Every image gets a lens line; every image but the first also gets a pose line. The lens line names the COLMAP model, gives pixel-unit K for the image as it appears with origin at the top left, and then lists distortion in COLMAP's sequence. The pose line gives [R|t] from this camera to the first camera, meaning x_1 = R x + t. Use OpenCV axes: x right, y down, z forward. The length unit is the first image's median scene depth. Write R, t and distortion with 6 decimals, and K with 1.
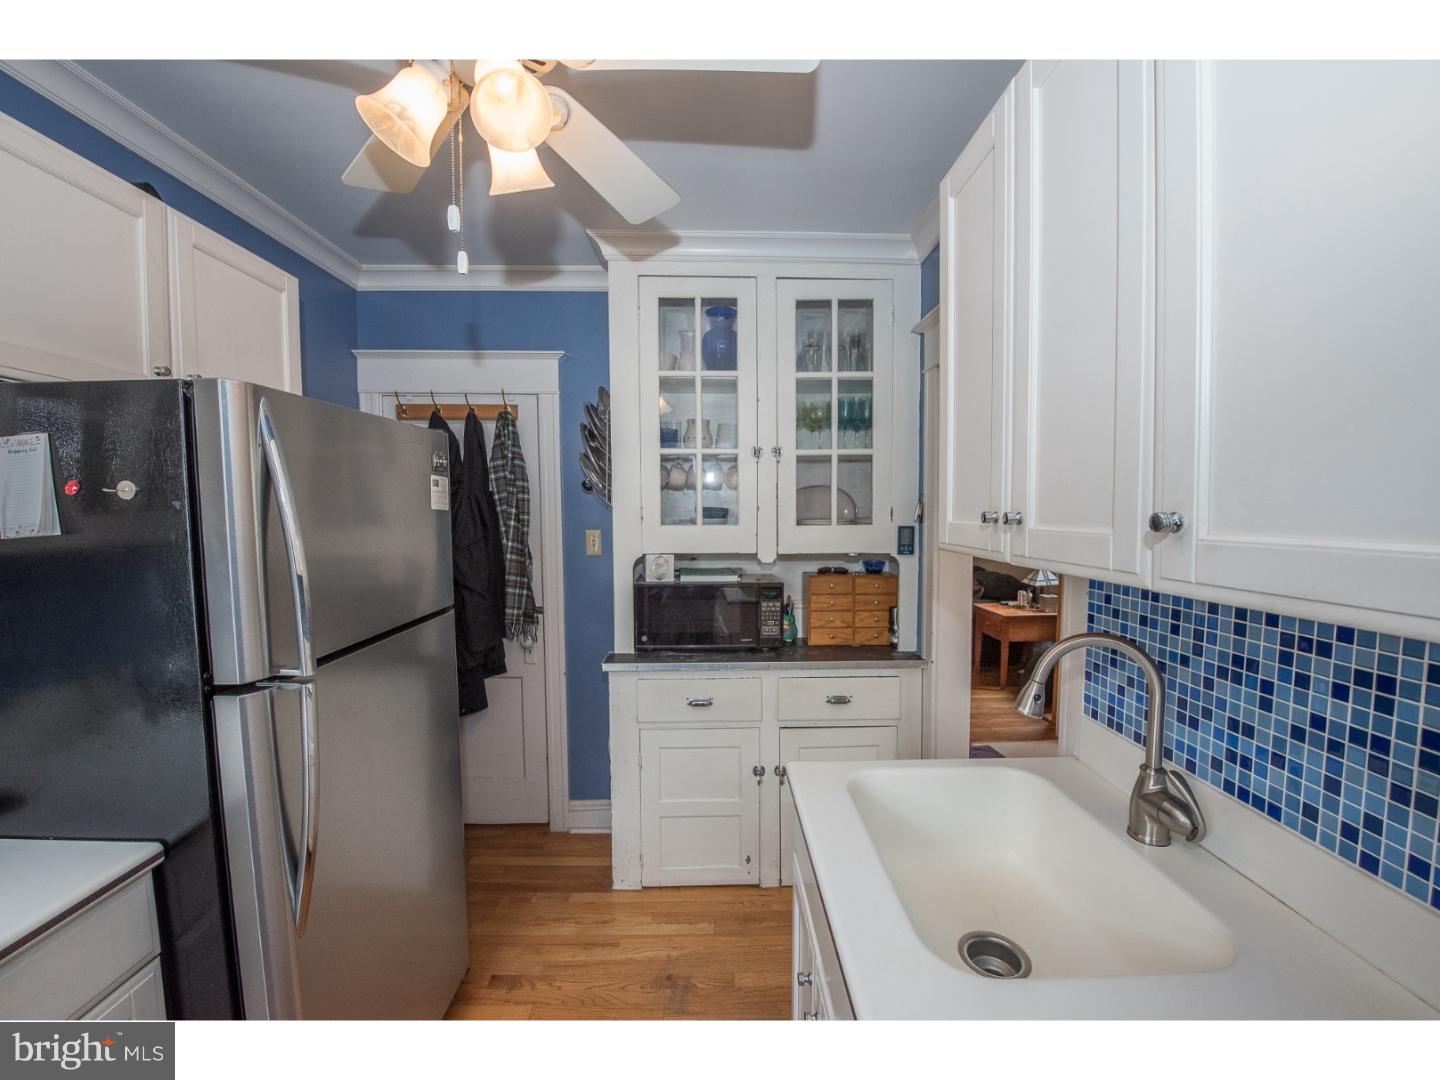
lens RADIAL K [[573.1, 0, 720.0], [0, 573.1, 540.0], [0, 0, 1]] dist [-0.012186, -0.004757]
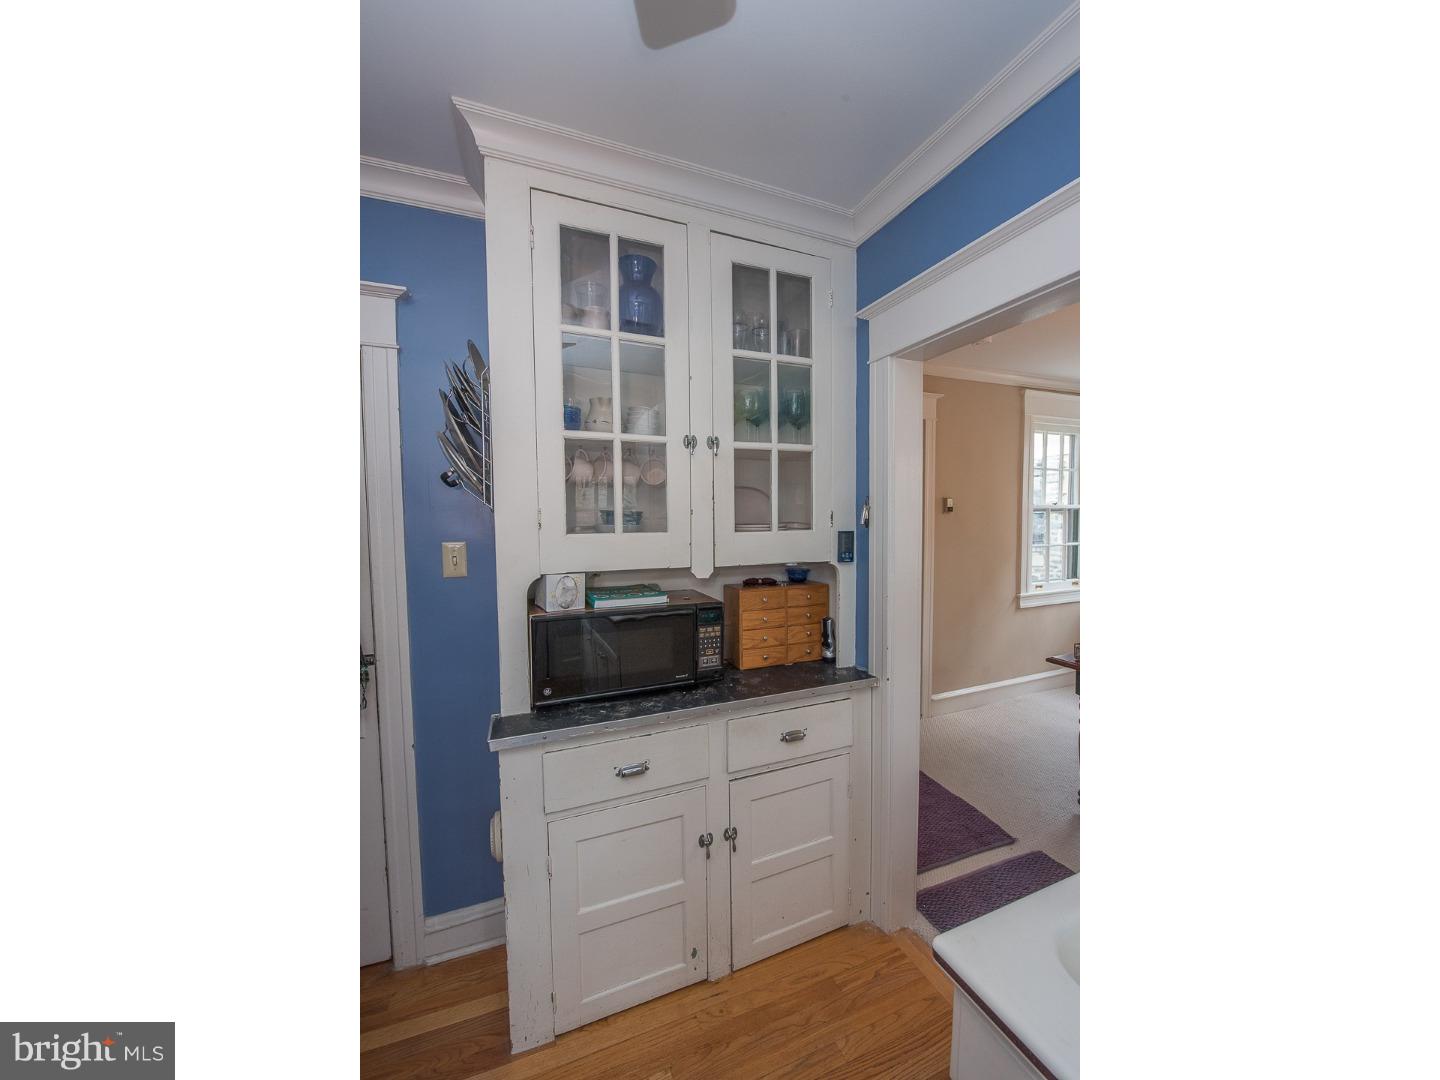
lens RADIAL K [[483.0, 0, 720.2], [0, 483.0, 537.8], [0, 0, 1]] dist [-0.014509, -0.000087]
pose [[0.933893, -0.018977, 0.357048, -0.139512], [0.021814, 0.999754, -0.003921, -0.014941], [-0.356886, 0.011451, 0.934078, 0.348013]]
